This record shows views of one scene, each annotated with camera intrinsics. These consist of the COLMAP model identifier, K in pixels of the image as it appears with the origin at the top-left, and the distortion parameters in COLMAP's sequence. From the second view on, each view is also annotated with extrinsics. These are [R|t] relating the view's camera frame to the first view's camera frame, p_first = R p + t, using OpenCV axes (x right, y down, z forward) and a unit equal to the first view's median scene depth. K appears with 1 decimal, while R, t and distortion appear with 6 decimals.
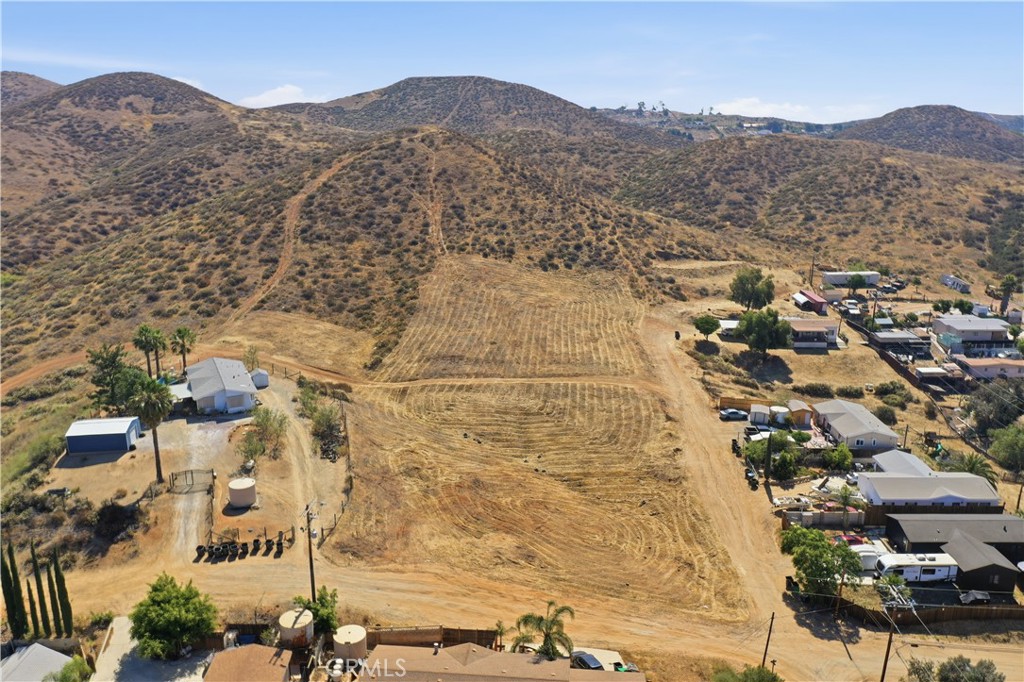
lens RADIAL K [[806.0, 0, 511.8], [0, 806.0, 339.8], [0, 0, 1]] dist [0.012657, -0.001846]
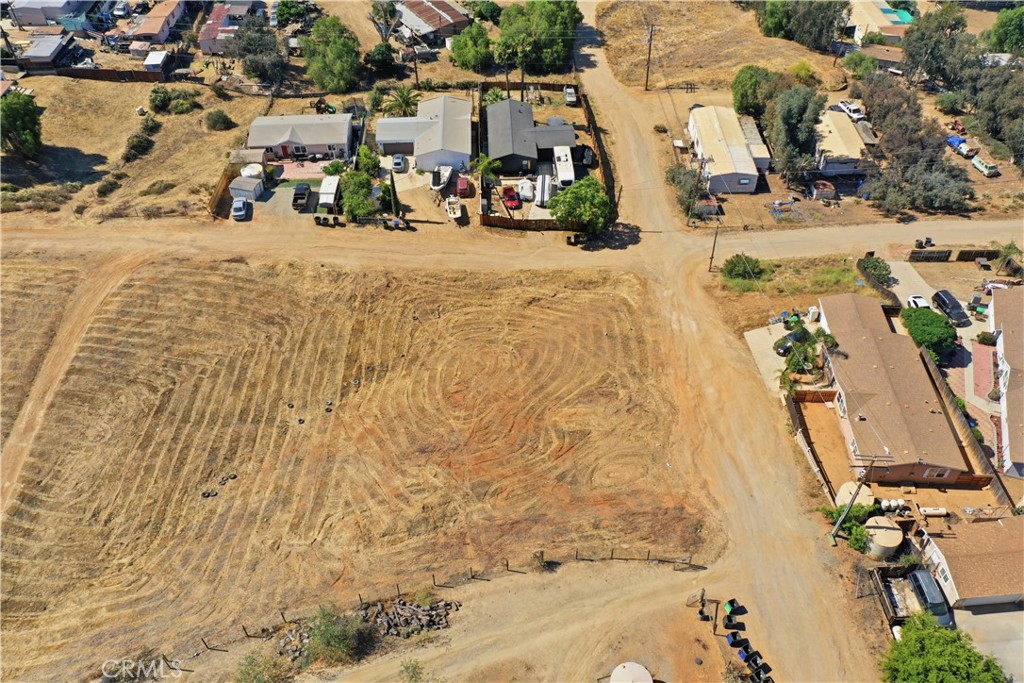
lens RADIAL K [[806.0, 0, 507.9], [0, 806.0, 344.5], [0, 0, 1]] dist [0.012657, -0.001846]
pose [[-0.055341, -0.704207, 0.707835, -0.472945], [0.278455, 0.669909, 0.688247, -0.346674], [-0.958853, 0.235189, 0.159017, 0.772421]]
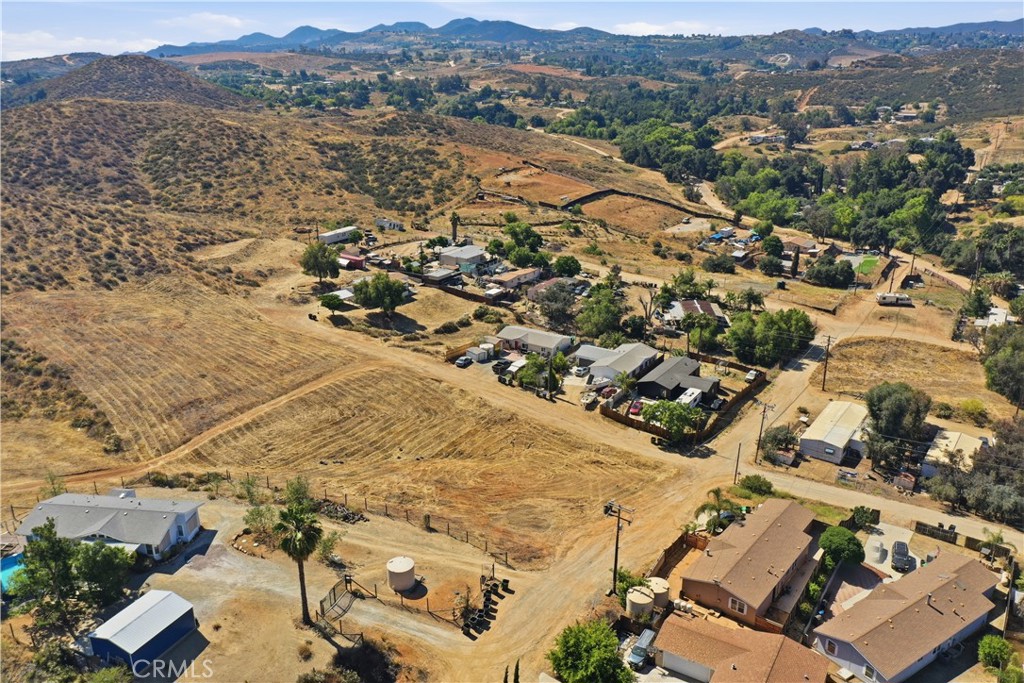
lens RADIAL K [[806.0, 0, 505.5], [0, 806.0, 346.8], [0, 0, 1]] dist [0.012657, -0.001846]
pose [[0.539827, -0.286443, 0.791541, -0.770159], [0.224003, 0.955300, 0.192935, -0.176823], [-0.811424, 0.073156, 0.579861, 0.285008]]
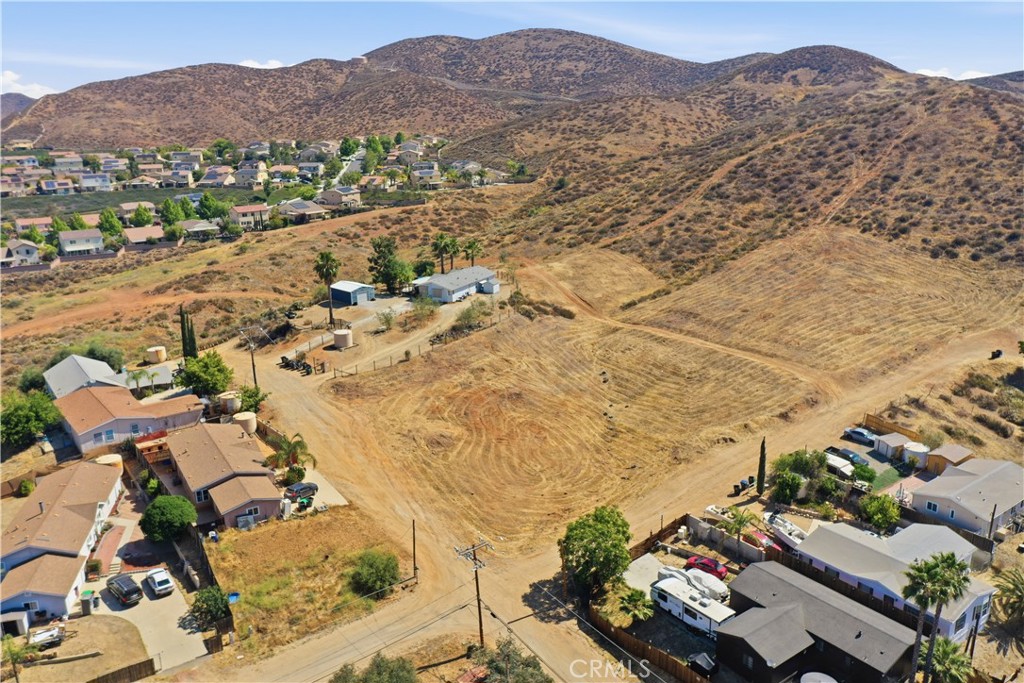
lens RADIAL K [[806.0, 0, 511.1], [0, 806.0, 344.8], [0, 0, 1]] dist [0.012657, -0.001846]
pose [[0.607243, 0.220734, -0.763238, 0.769038], [-0.197843, 0.972383, 0.123814, -0.028153], [0.769489, 0.075816, 0.634144, 0.272057]]
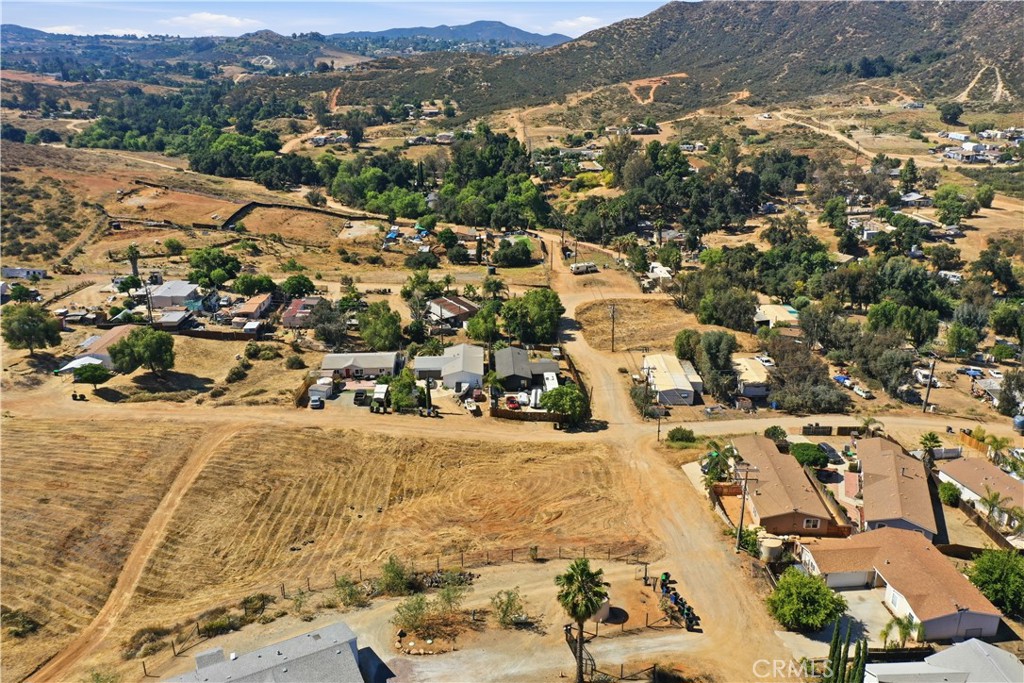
lens RADIAL K [[806.0, 0, 507.6], [0, 806.0, 361.0], [0, 0, 1]] dist [0.012657, -0.001846]
pose [[-0.055634, -0.353655, 0.933720, -0.881085], [0.270937, 0.894732, 0.355031, -0.326233], [-0.960988, 0.272731, 0.046041, 0.811292]]
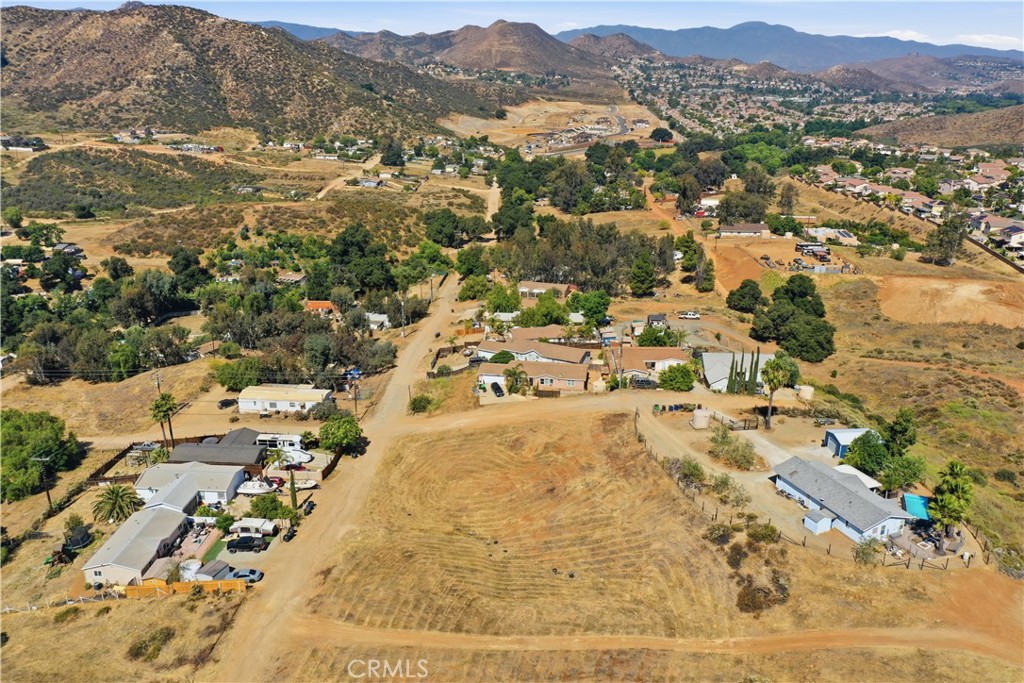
lens RADIAL K [[806.0, 0, 514.4], [0, 806.0, 346.8], [0, 0, 1]] dist [0.012657, -0.001846]
pose [[-0.999218, -0.010147, 0.038221, -0.030501], [0.013581, 0.819684, 0.572655, -0.663188], [-0.037140, 0.572726, -0.818905, 1.807766]]
